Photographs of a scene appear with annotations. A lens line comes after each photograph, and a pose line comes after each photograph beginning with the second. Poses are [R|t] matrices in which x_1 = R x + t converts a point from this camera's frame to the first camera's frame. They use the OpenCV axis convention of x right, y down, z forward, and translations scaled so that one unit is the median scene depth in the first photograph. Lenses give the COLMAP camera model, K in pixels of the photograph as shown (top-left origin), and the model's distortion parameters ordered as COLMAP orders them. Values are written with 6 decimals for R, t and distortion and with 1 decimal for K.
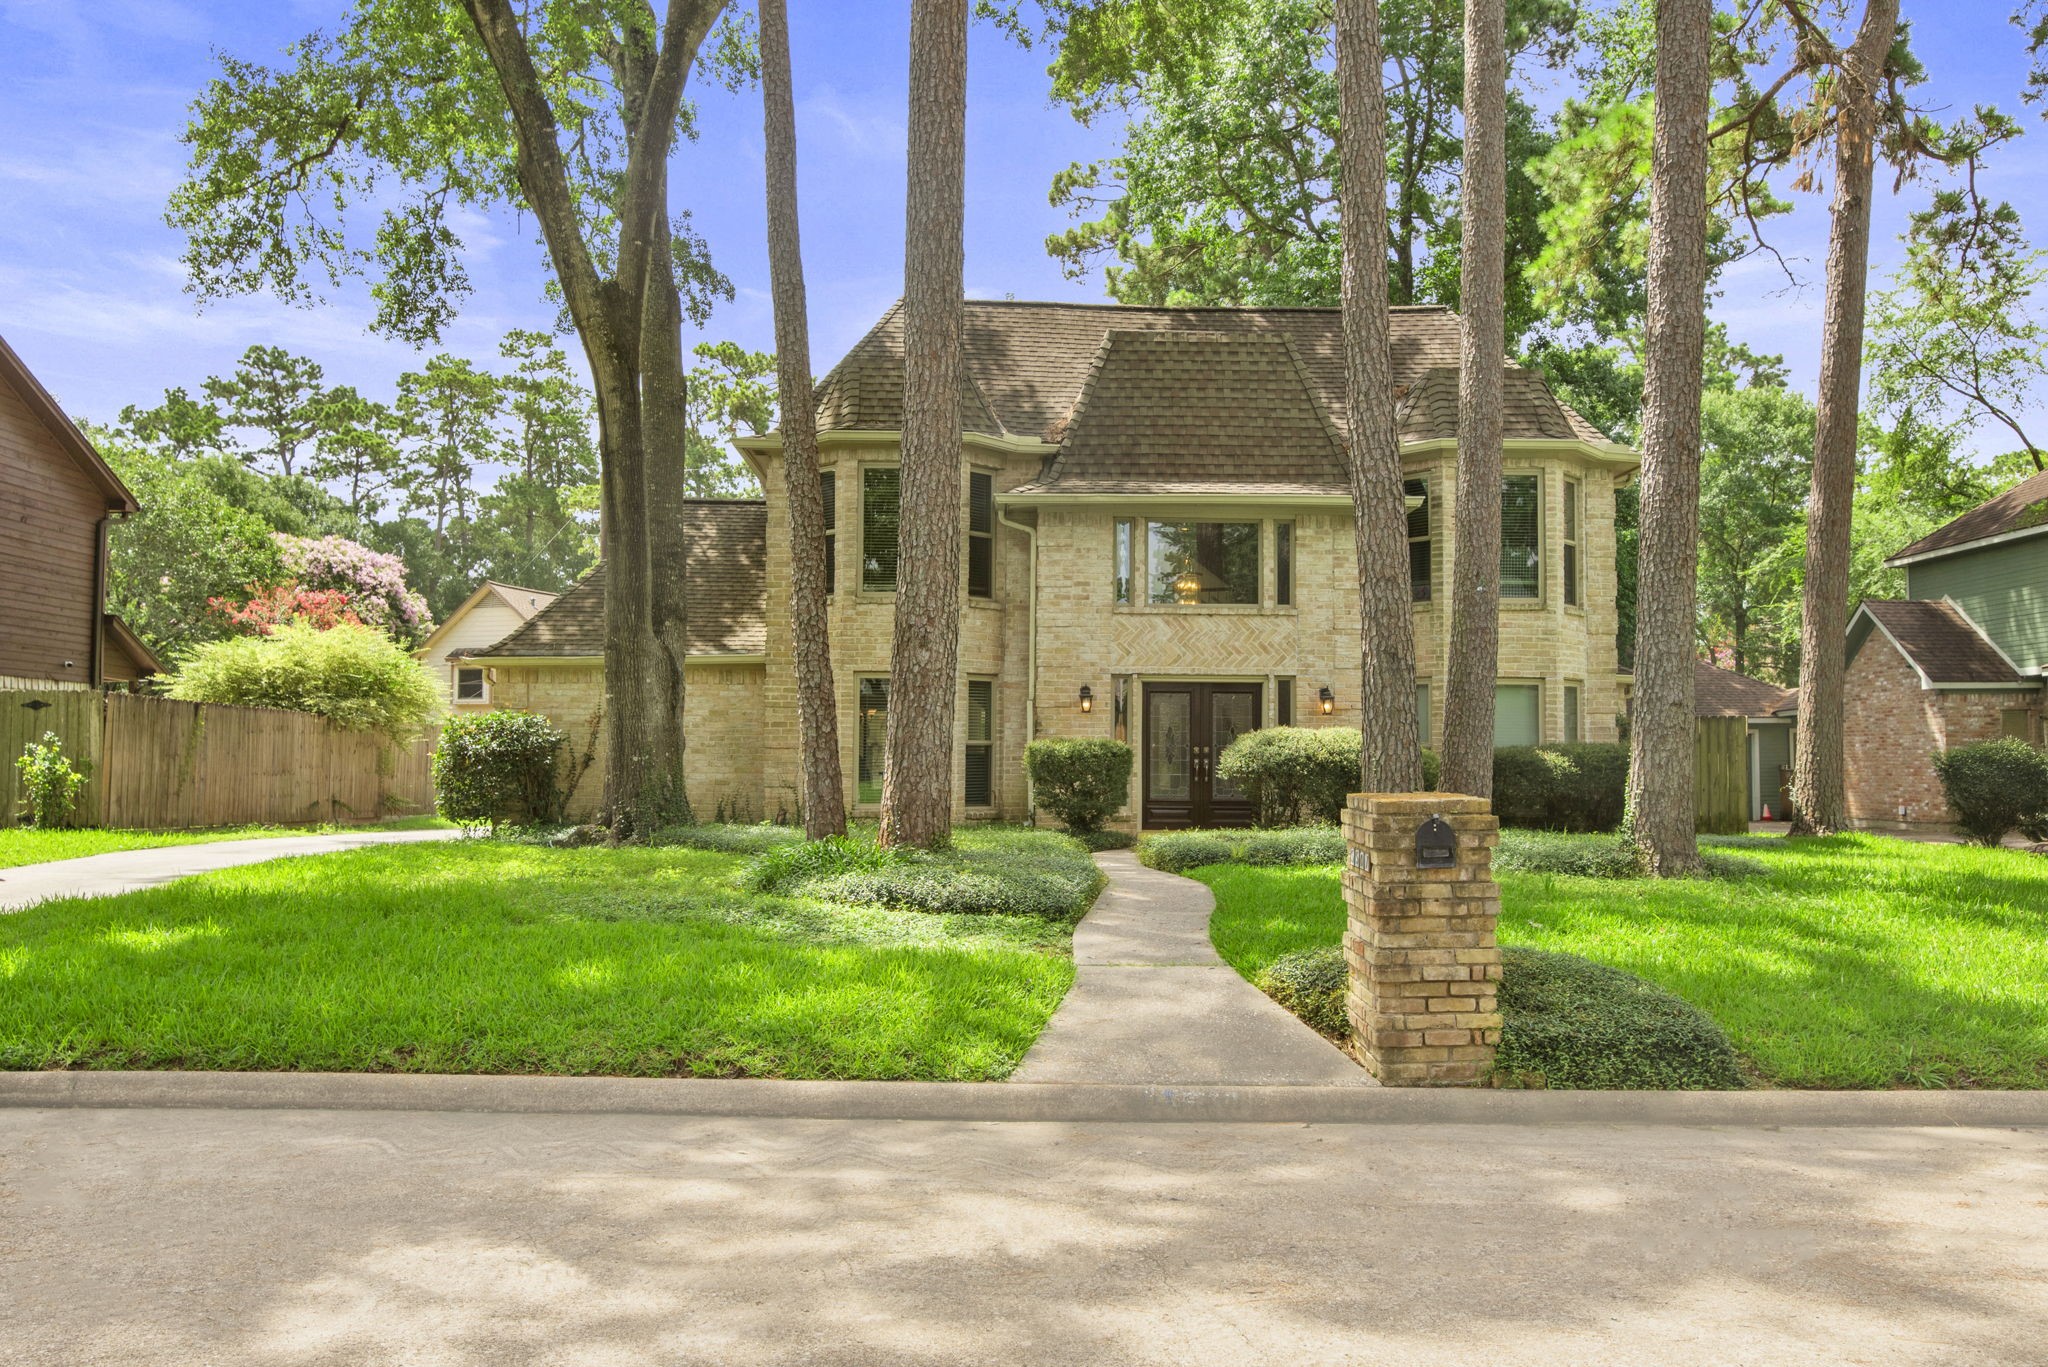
lens RADIAL K [[1538.0, 0, 1021.3], [0, 1538.0, 694.4], [0, 0, 1]] dist [-0.021576, 0.026522]
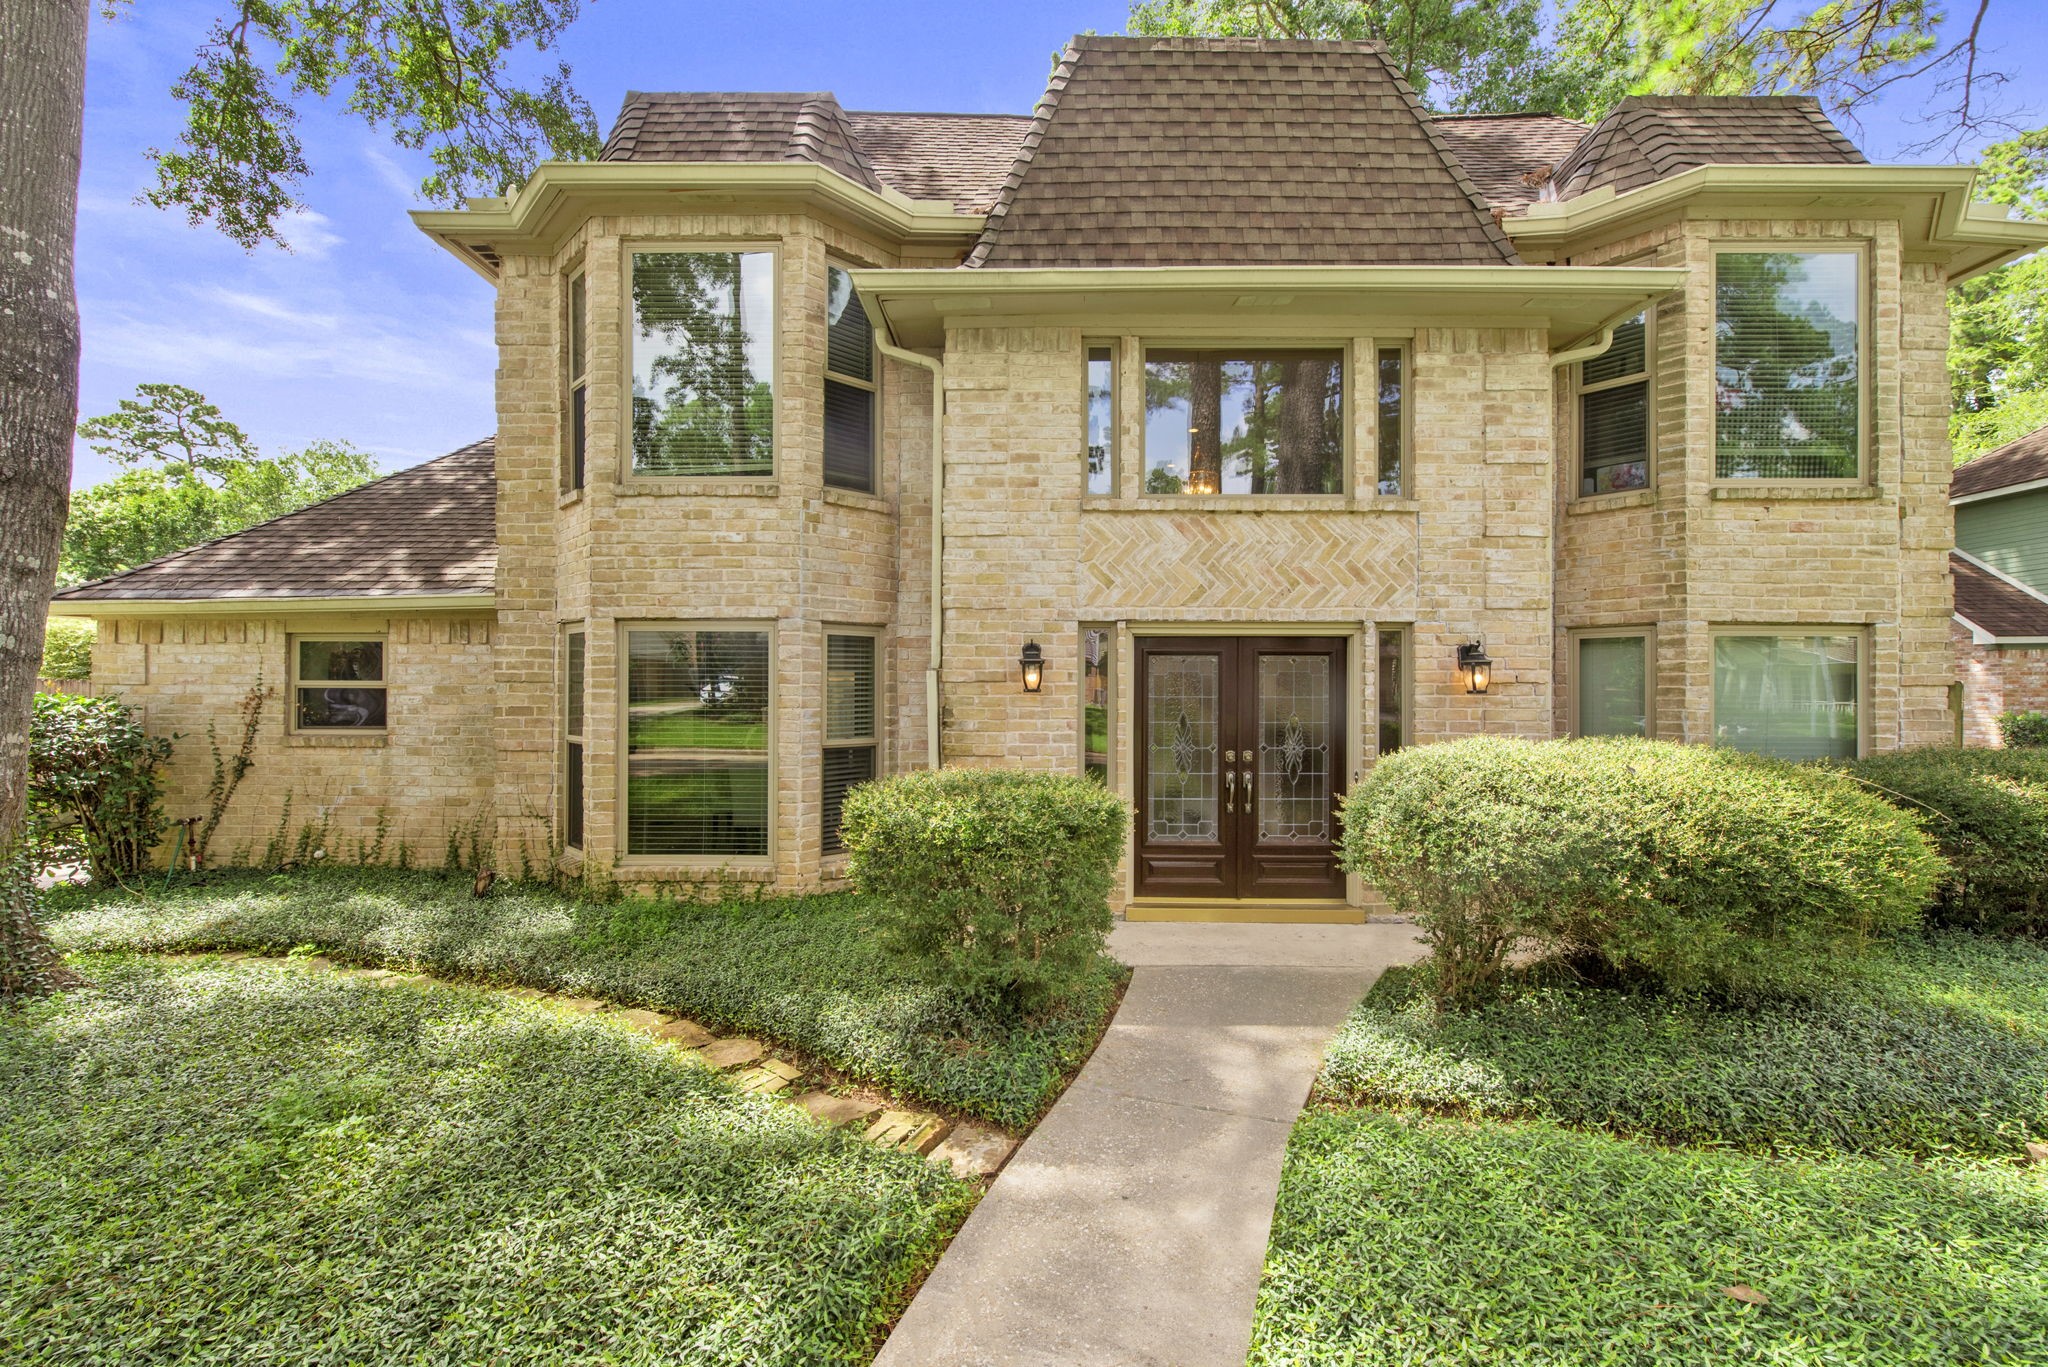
lens RADIAL K [[849.7, 0, 1022.0], [0, 849.7, 690.6], [0, 0, 1]] dist [-0.004148, 0.000135]
pose [[0.999646, -0.004031, -0.026281, 0.046005], [0.005218, 0.998963, 0.045232, -0.002244], [0.026071, -0.045353, 0.998631, 0.690501]]
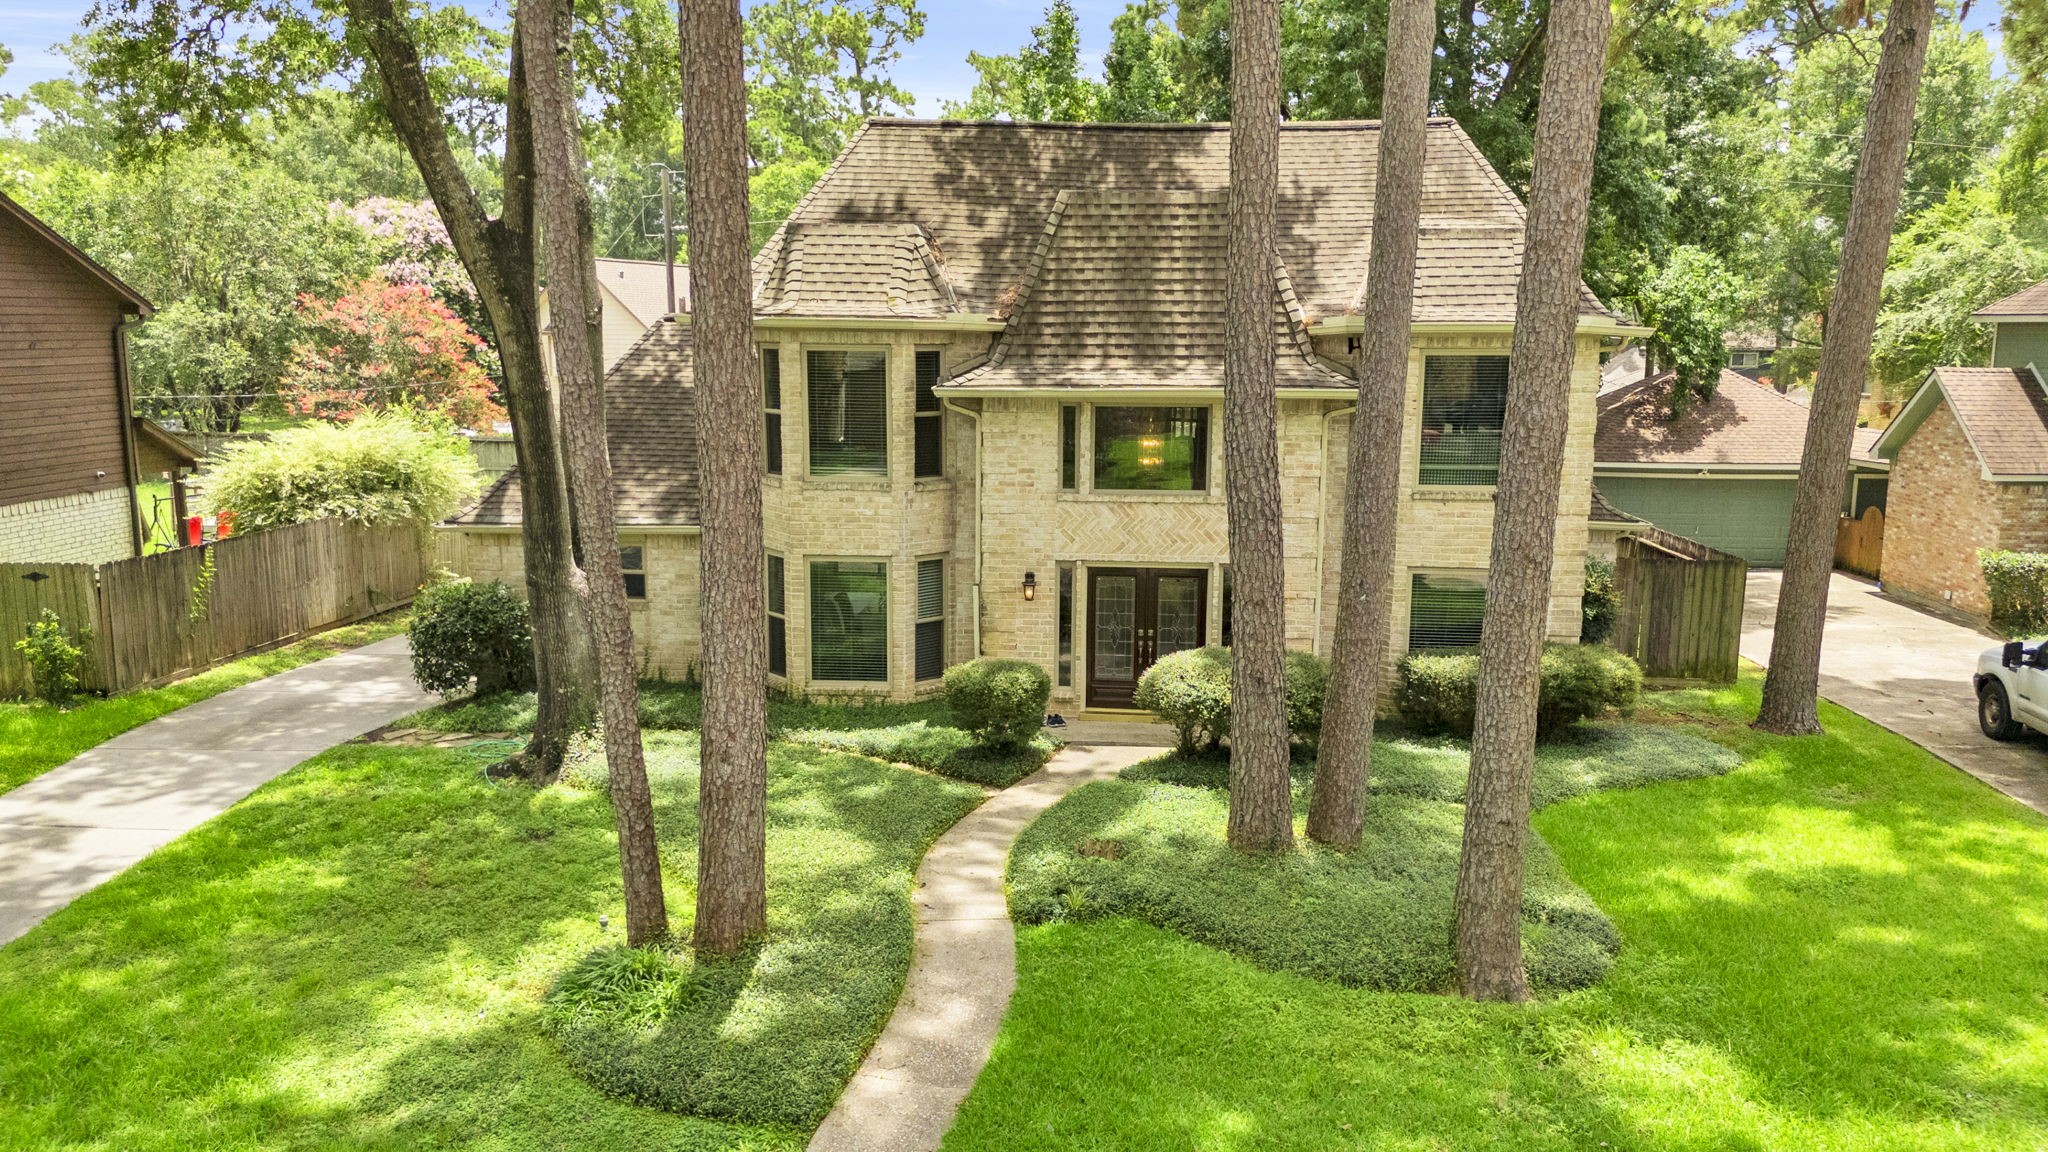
lens RADIAL K [[1464.3, 0, 1041.8], [0, 1464.3, 574.0], [0, 0, 1]] dist [0.048515, -0.030557]
pose [[0.996238, 0.015868, -0.085197, 0.130541], [0.002827, 0.976618, 0.214962, -0.209206], [0.086616, -0.214394, 0.972899, 0.066423]]
